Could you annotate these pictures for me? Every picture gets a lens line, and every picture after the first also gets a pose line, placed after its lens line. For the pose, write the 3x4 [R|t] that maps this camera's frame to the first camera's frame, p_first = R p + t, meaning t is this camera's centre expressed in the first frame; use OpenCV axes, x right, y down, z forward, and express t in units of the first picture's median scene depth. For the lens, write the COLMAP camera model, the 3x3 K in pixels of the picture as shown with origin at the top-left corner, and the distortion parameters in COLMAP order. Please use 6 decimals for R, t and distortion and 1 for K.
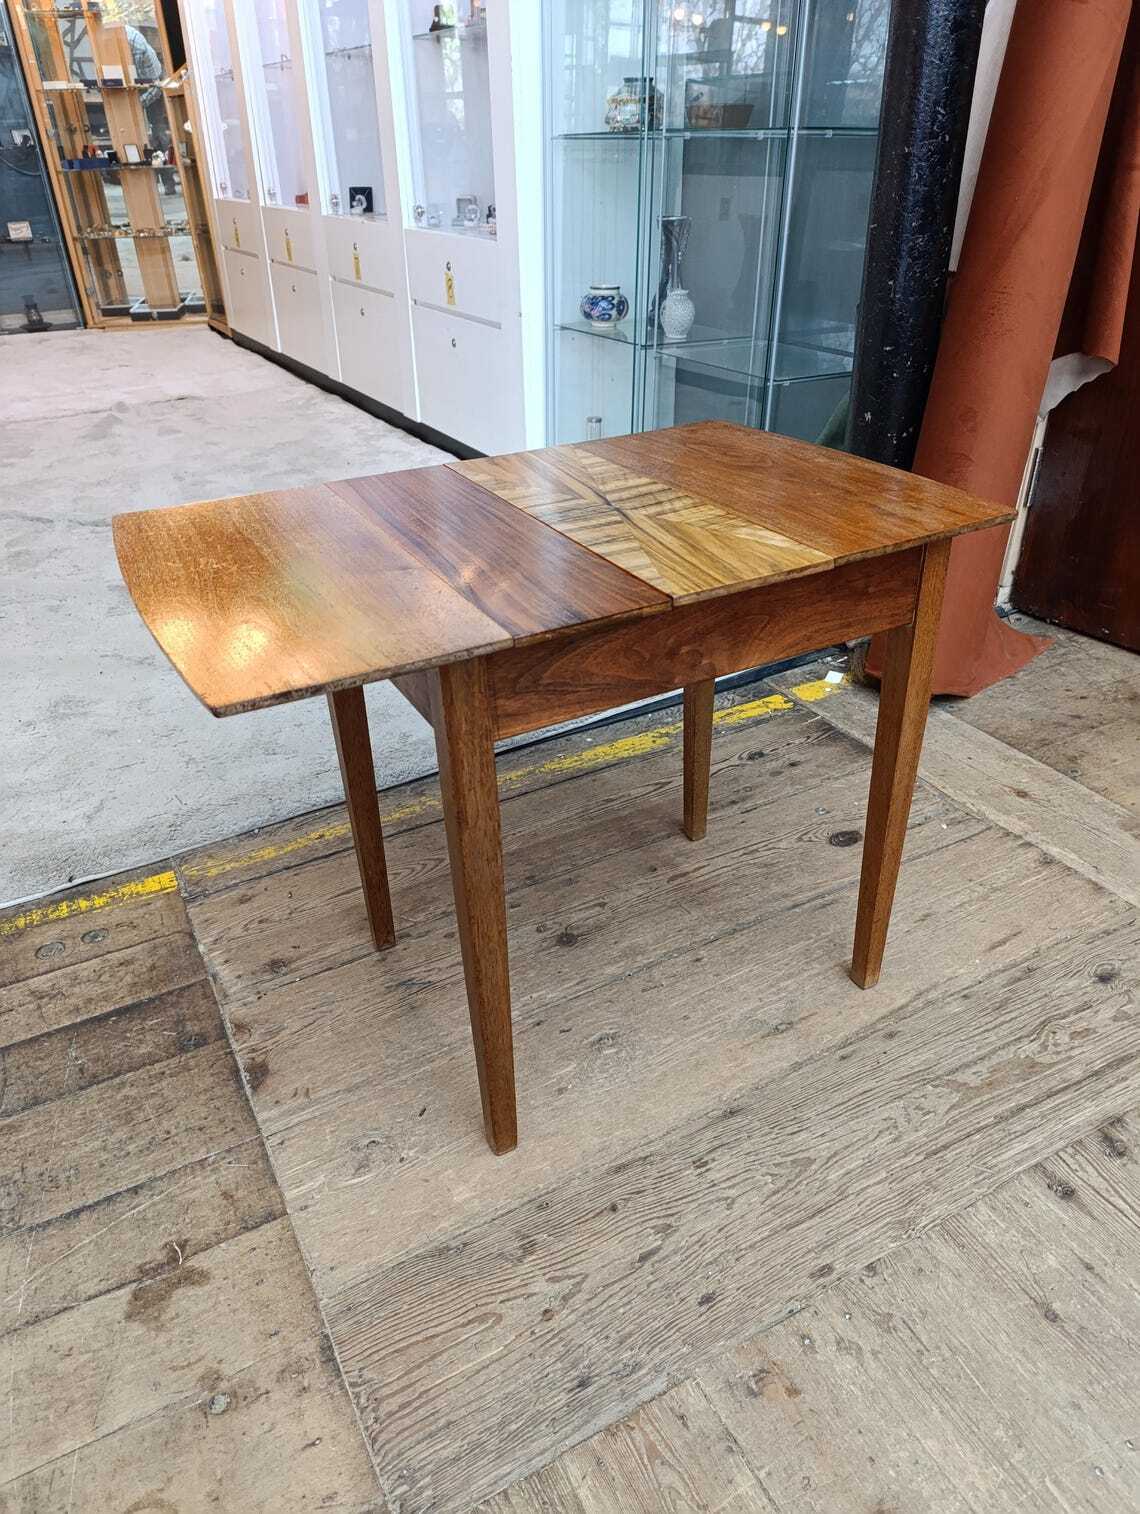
lens RADIAL K [[1042.6, 0, 577.4], [0, 1042.6, 738.3], [0, 0, 1]] dist [0.018141, -0.031766]
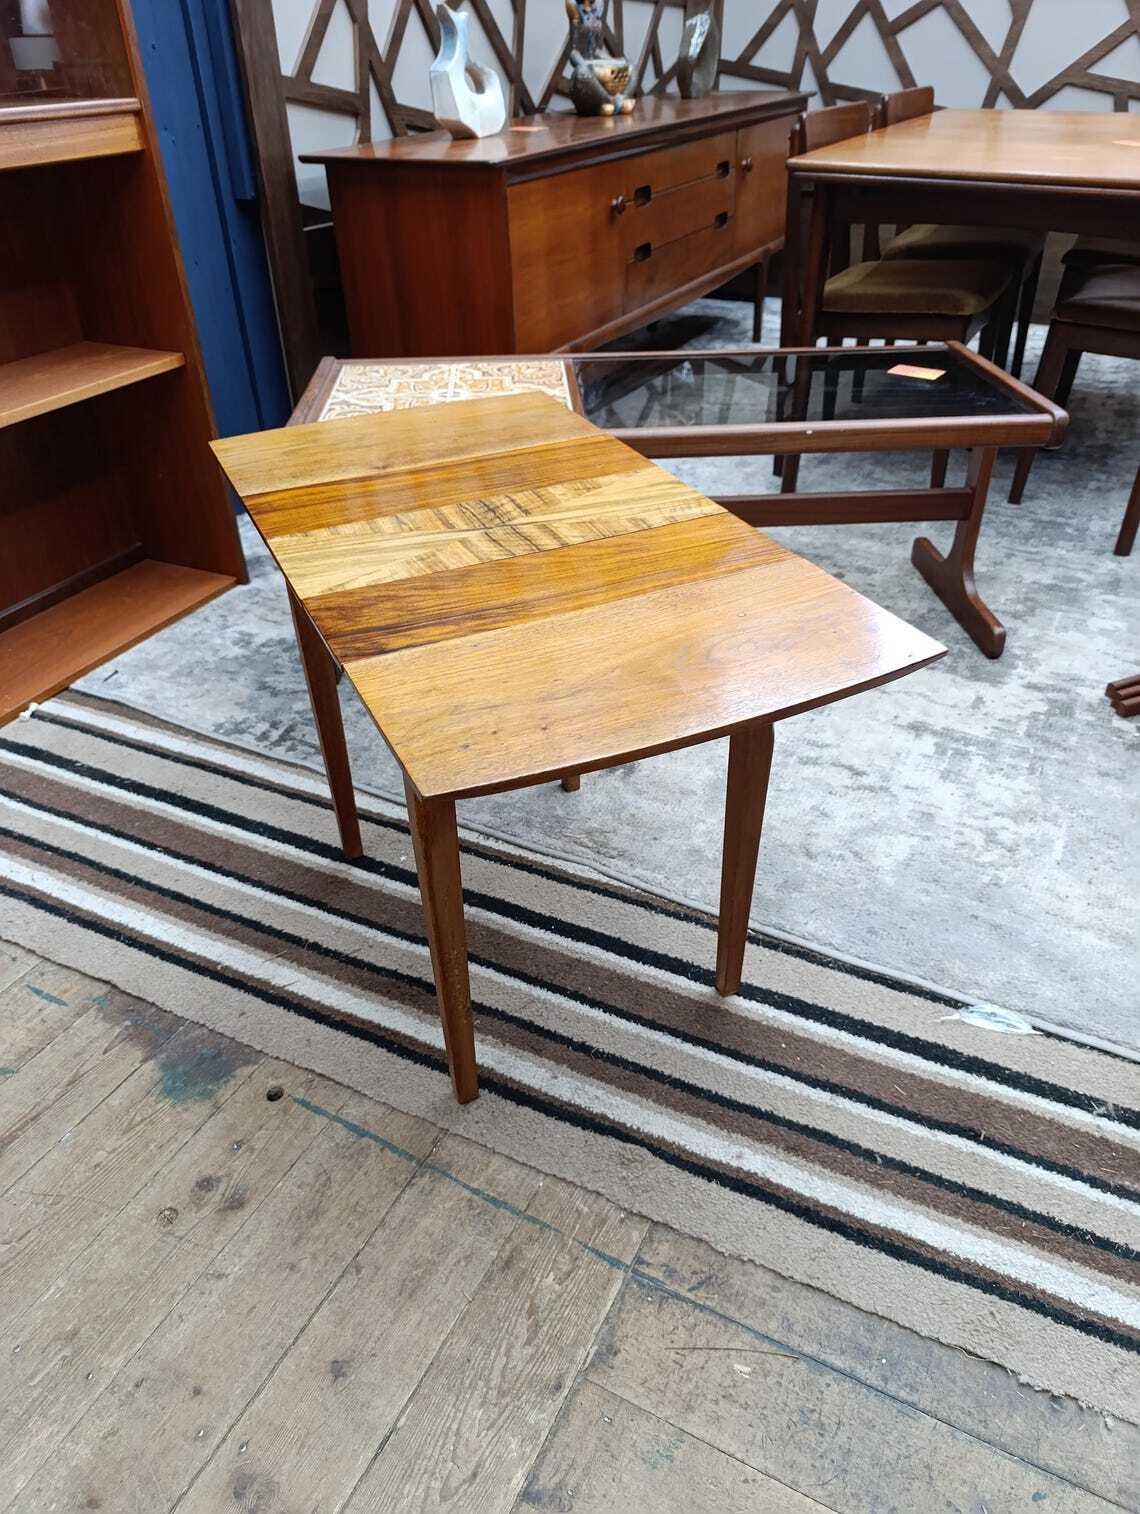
lens RADIAL K [[1042.6, 0, 585.1], [0, 1042.6, 754.1], [0, 0, 1]] dist [0.018141, -0.031766]
pose [[-0.037480, 0.600729, -0.798574, 0.936755], [-0.481921, 0.689199, 0.541070, -0.617147], [0.875413, 0.405129, 0.263673, 0.775082]]
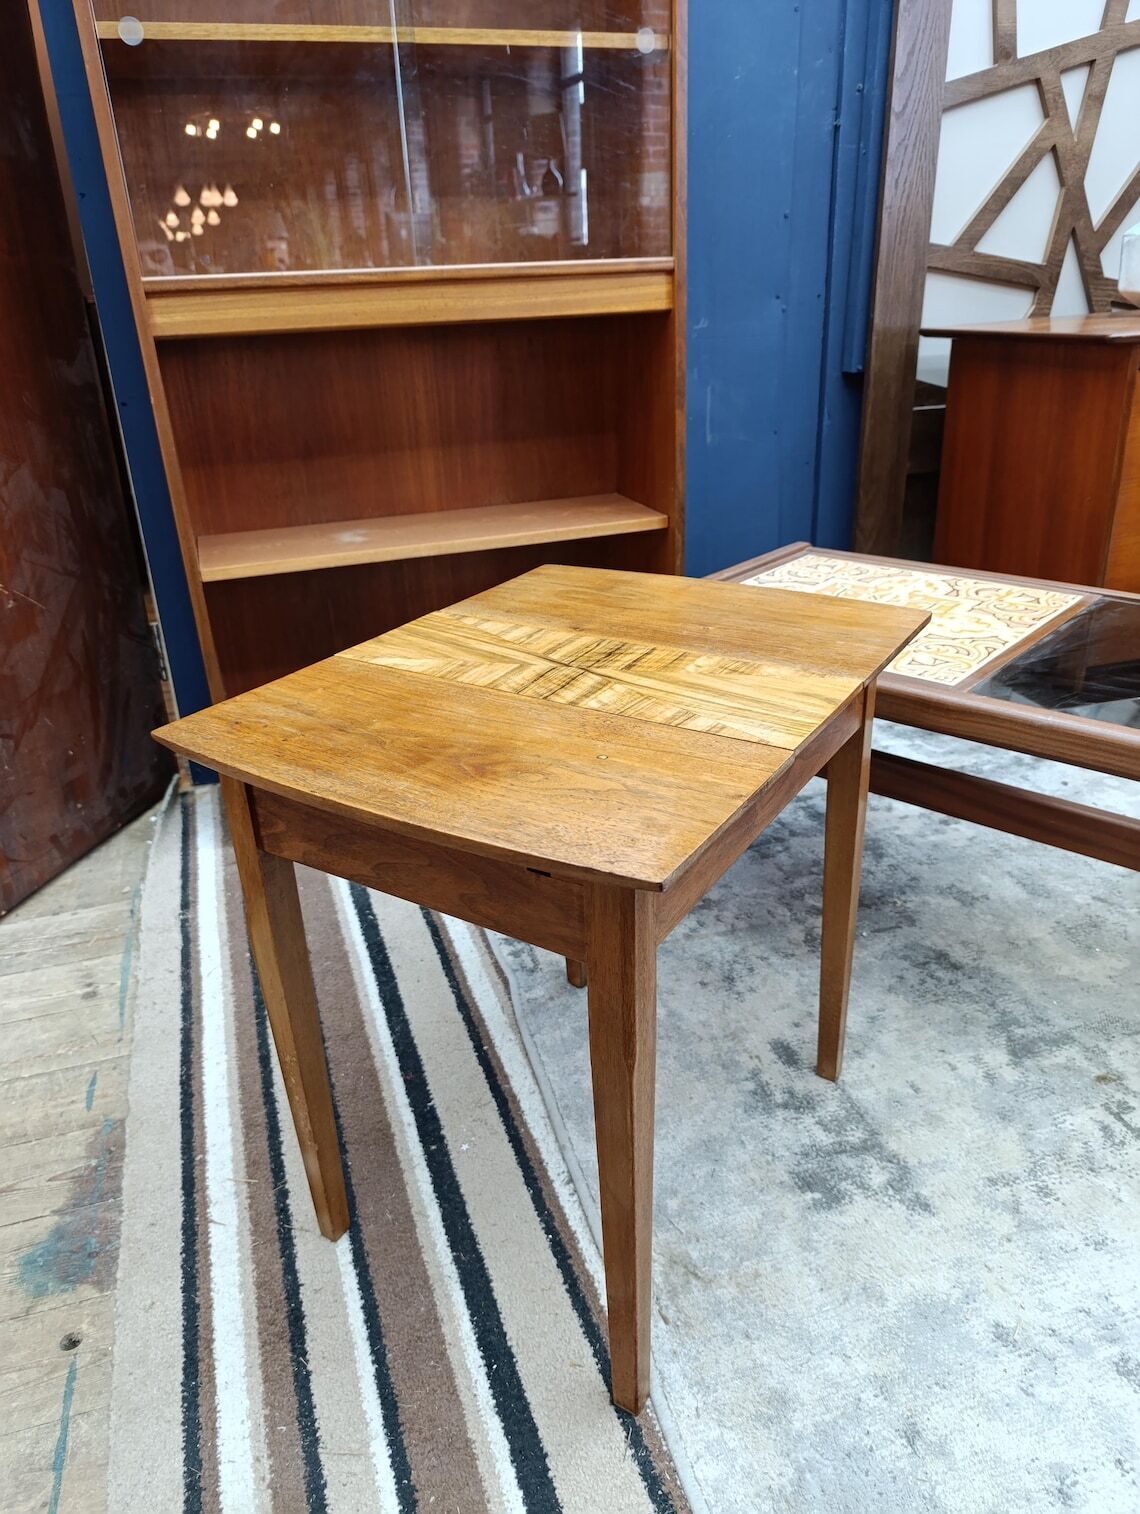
lens RADIAL K [[1042.6, 0, 578.9], [0, 1042.6, 753.5], [0, 0, 1]] dist [0.018141, -0.031766]
pose [[-0.734515, 0.341563, -0.586364, 0.334125], [-0.273446, 0.641850, 0.716419, -0.707812], [0.621060, 0.686559, -0.378049, 1.177883]]
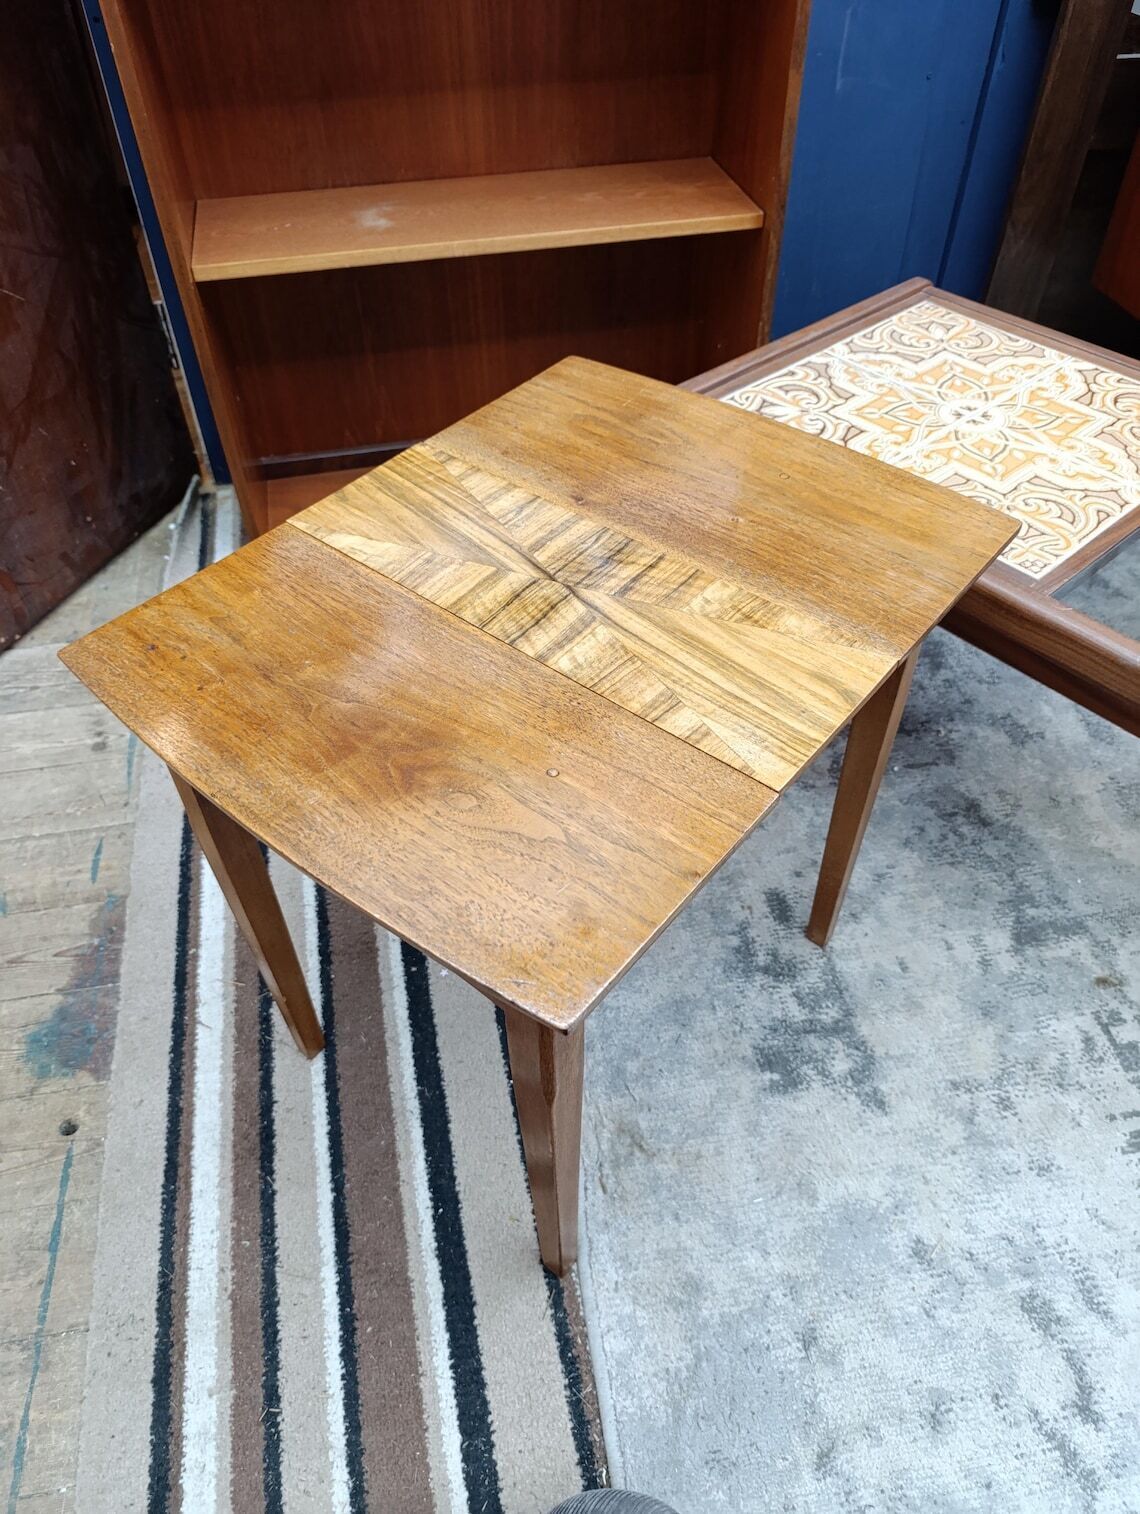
lens RADIAL K [[1042.6, 0, 576.5], [0, 1042.6, 753.7], [0, 0, 1]] dist [0.018141, -0.031766]
pose [[-0.812719, 0.451167, -0.368695, 0.120772], [-0.250094, 0.301407, 0.920112, -0.760682], [0.526251, 0.840001, -0.132125, 1.005358]]
